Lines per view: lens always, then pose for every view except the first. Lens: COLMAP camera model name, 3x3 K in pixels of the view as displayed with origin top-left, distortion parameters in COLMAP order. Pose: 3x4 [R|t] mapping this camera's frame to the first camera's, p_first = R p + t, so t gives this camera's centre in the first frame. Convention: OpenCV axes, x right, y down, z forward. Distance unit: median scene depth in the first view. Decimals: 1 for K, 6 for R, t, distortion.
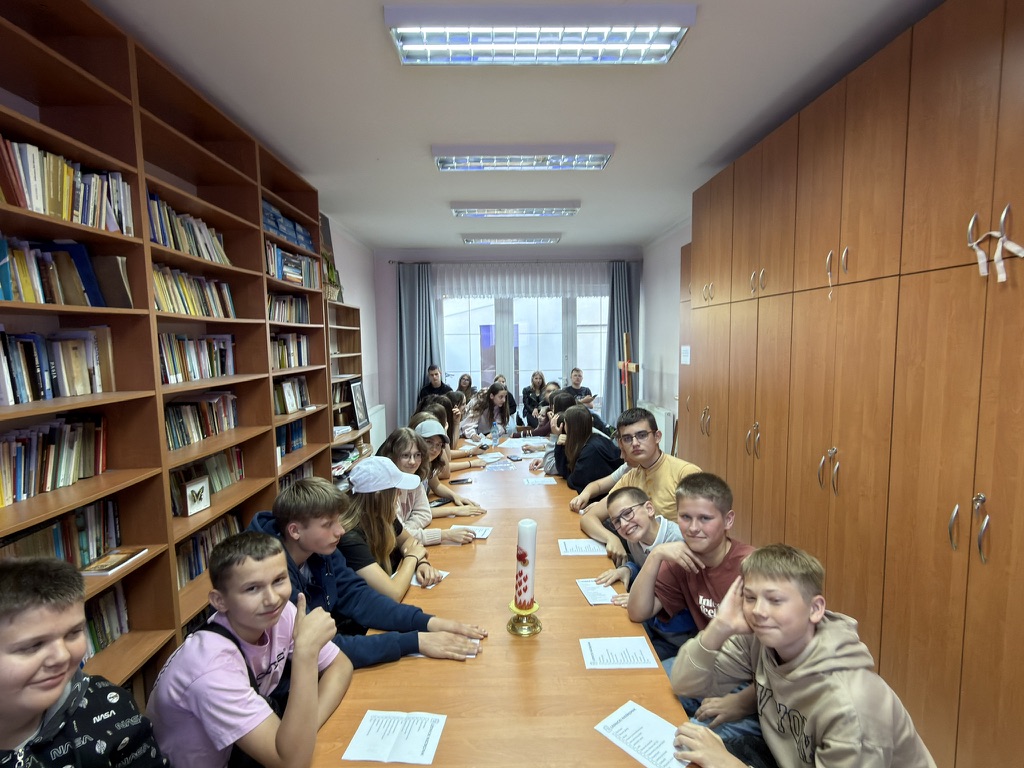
lens RADIAL K [[500.7, 0, 512.0], [0, 500.7, 384.0], [0, 0, 1]] dist [-0.003196, -0.000967]
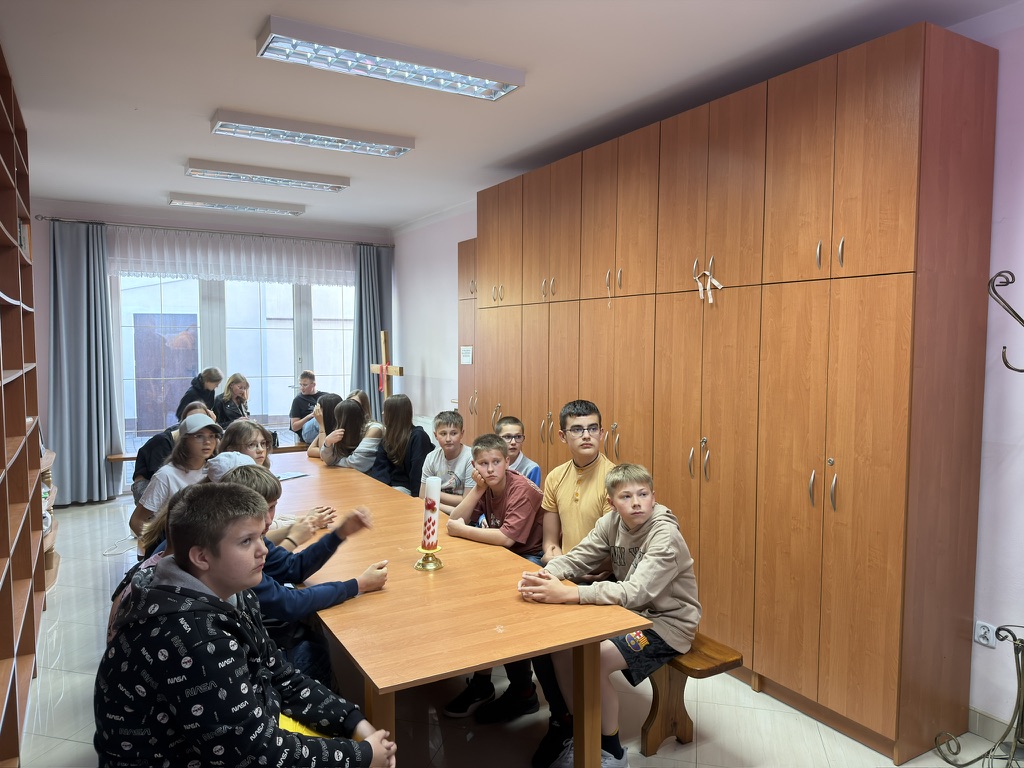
lens RADIAL K [[716.6, 0, 506.7], [0, 716.6, 387.2], [0, 0, 1]] dist [0.073771, -0.097890]
pose [[0.878855, -0.013534, 0.476897, -0.475685], [0.025283, 0.999514, -0.018227, 0.060955], [-0.476418, 0.028077, 0.878770, -0.484896]]
